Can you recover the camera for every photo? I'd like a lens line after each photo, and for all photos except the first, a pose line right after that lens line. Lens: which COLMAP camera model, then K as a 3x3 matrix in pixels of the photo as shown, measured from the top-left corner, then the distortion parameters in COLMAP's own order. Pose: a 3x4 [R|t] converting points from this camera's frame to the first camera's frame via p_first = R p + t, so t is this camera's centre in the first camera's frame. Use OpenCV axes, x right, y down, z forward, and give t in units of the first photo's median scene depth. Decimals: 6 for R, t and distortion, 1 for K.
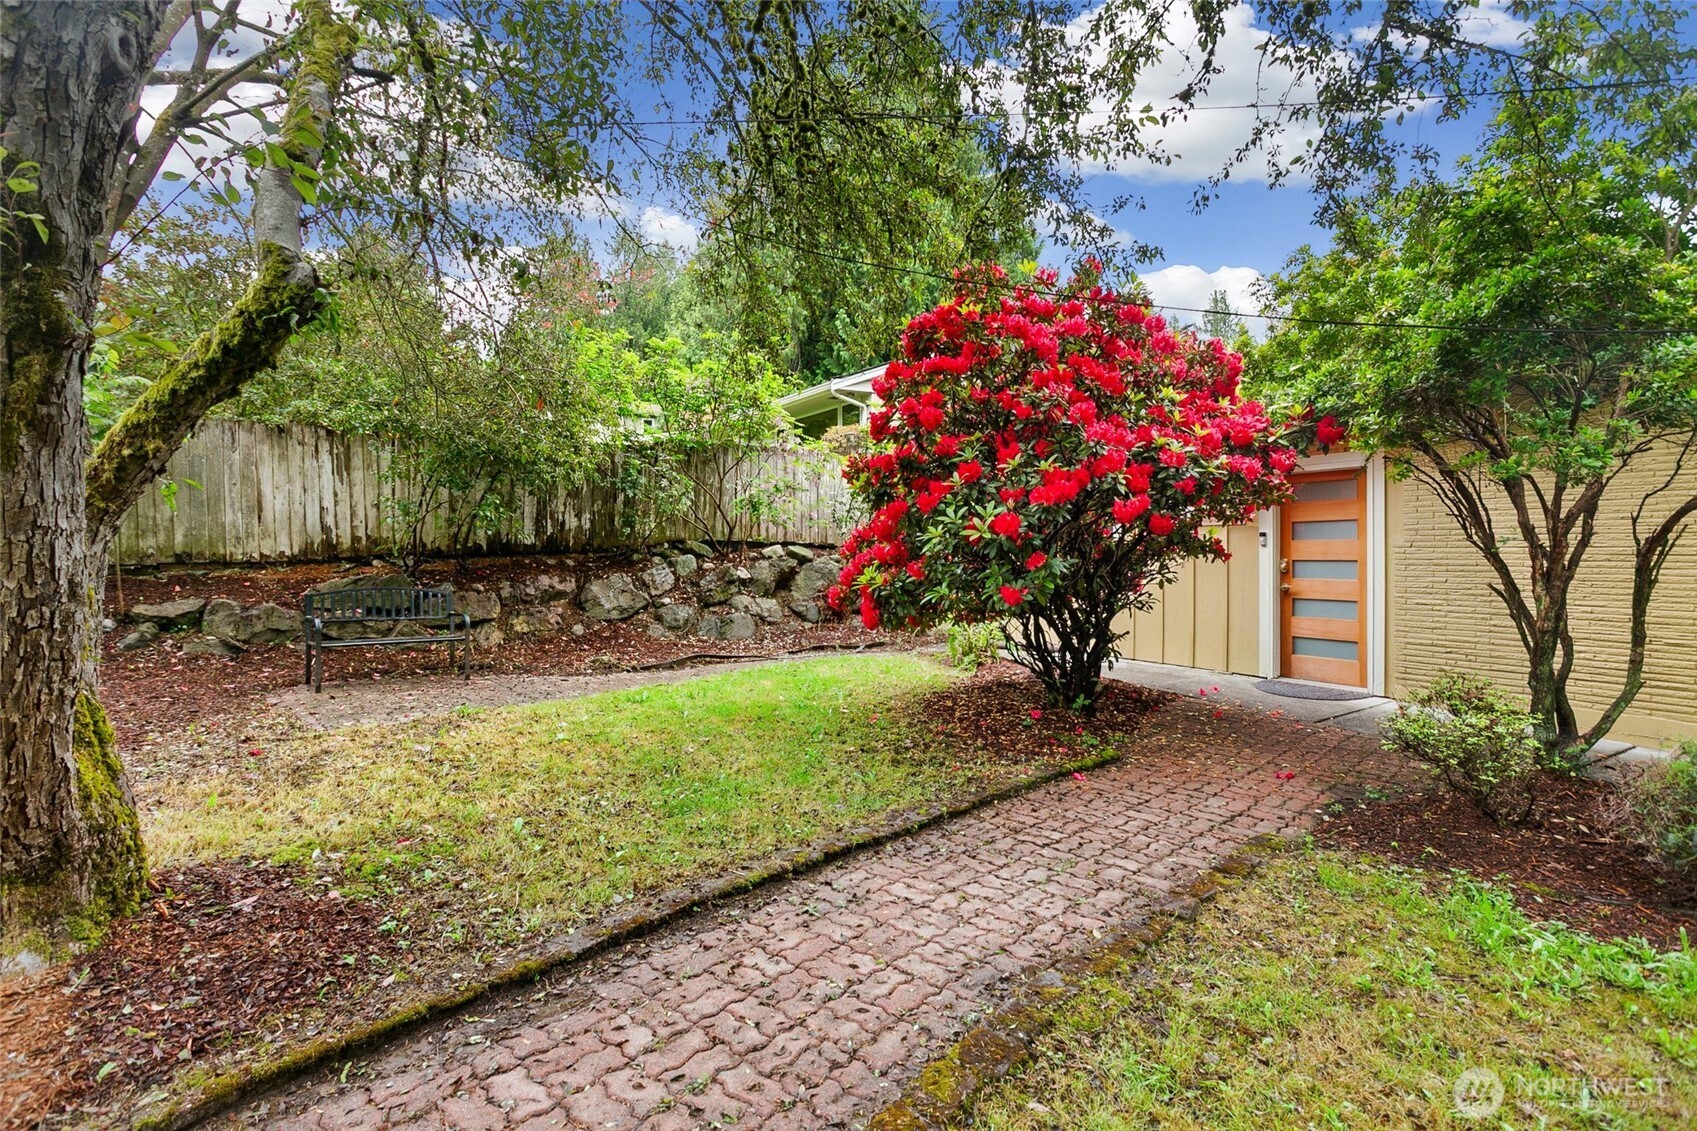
lens RADIAL K [[847.8, 0, 848.6], [0, 847.8, 563.2], [0, 0, 1]] dist [-0.003441, -0.000232]
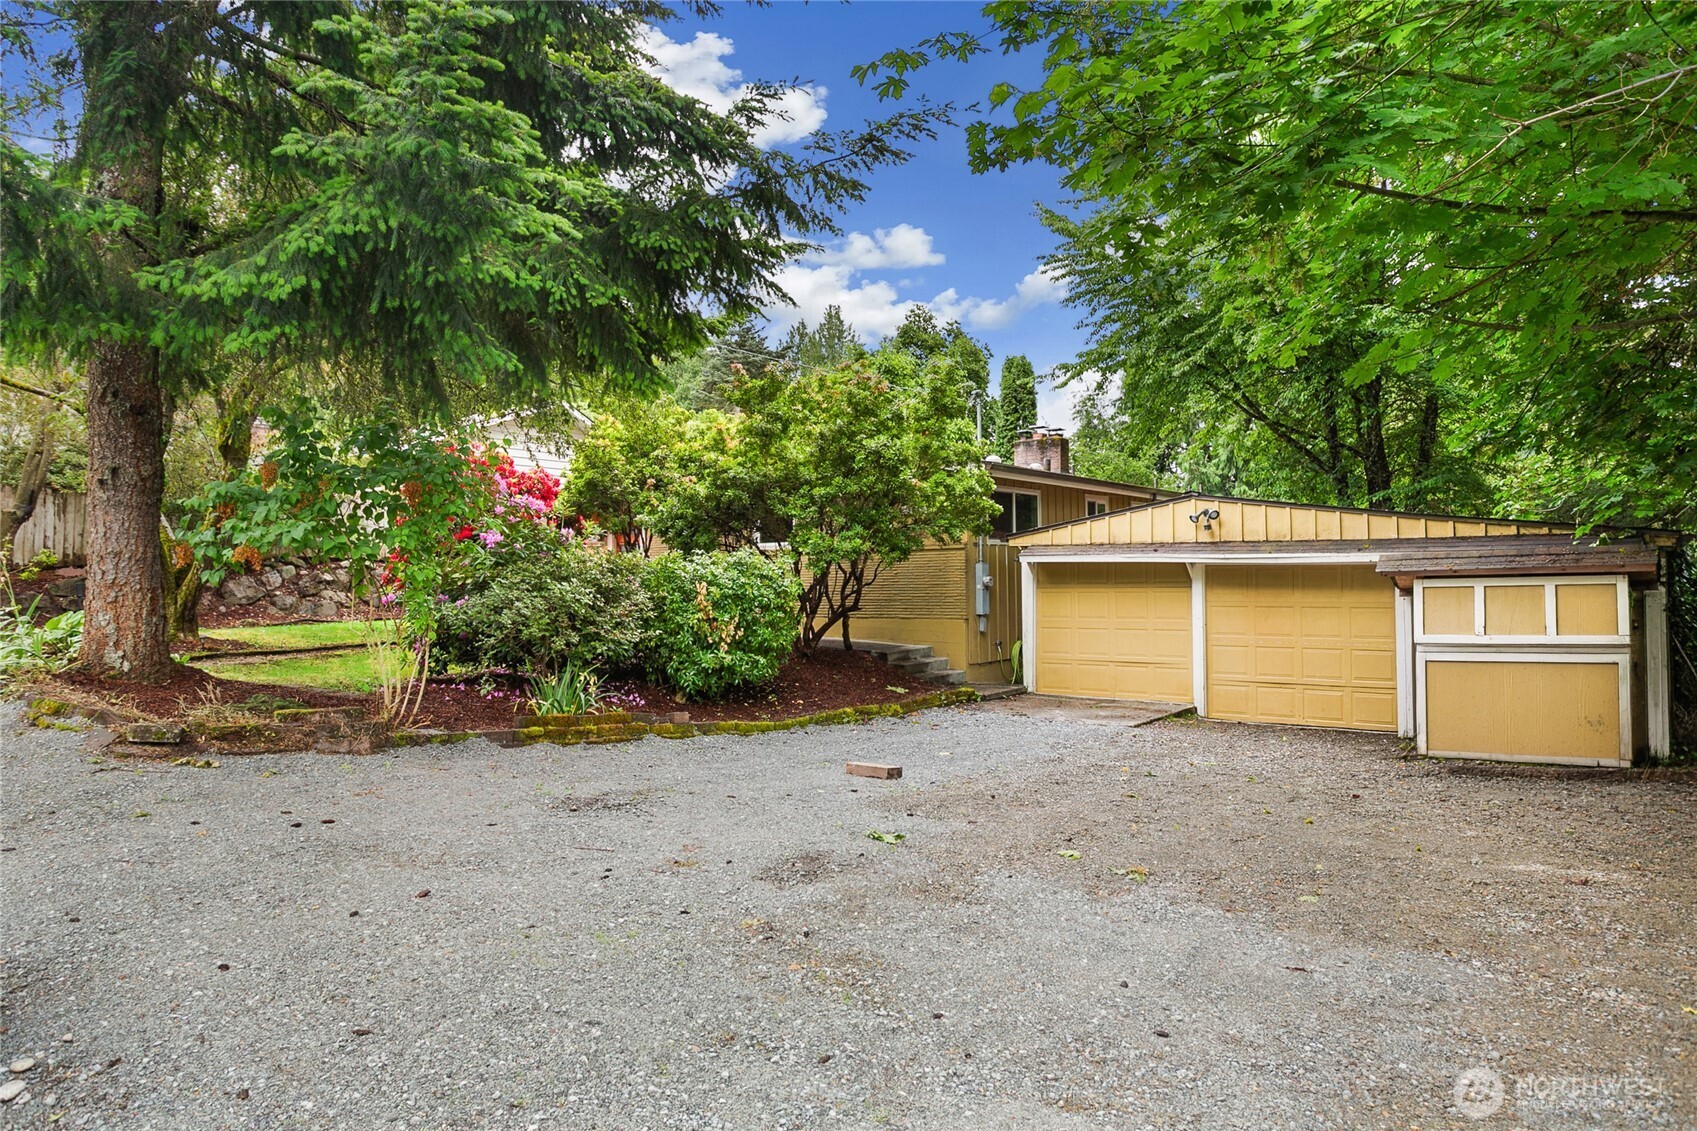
lens RADIAL K [[1069.0, 0, 849.6], [0, 1069.0, 563.5], [0, 0, 1]] dist [0.003442, 0.000480]
pose [[0.933130, -0.001688, 0.359535, 0.073824], [0.010673, 0.999678, -0.023007, 0.046051], [-0.359381, 0.025306, 0.932848, -1.324838]]
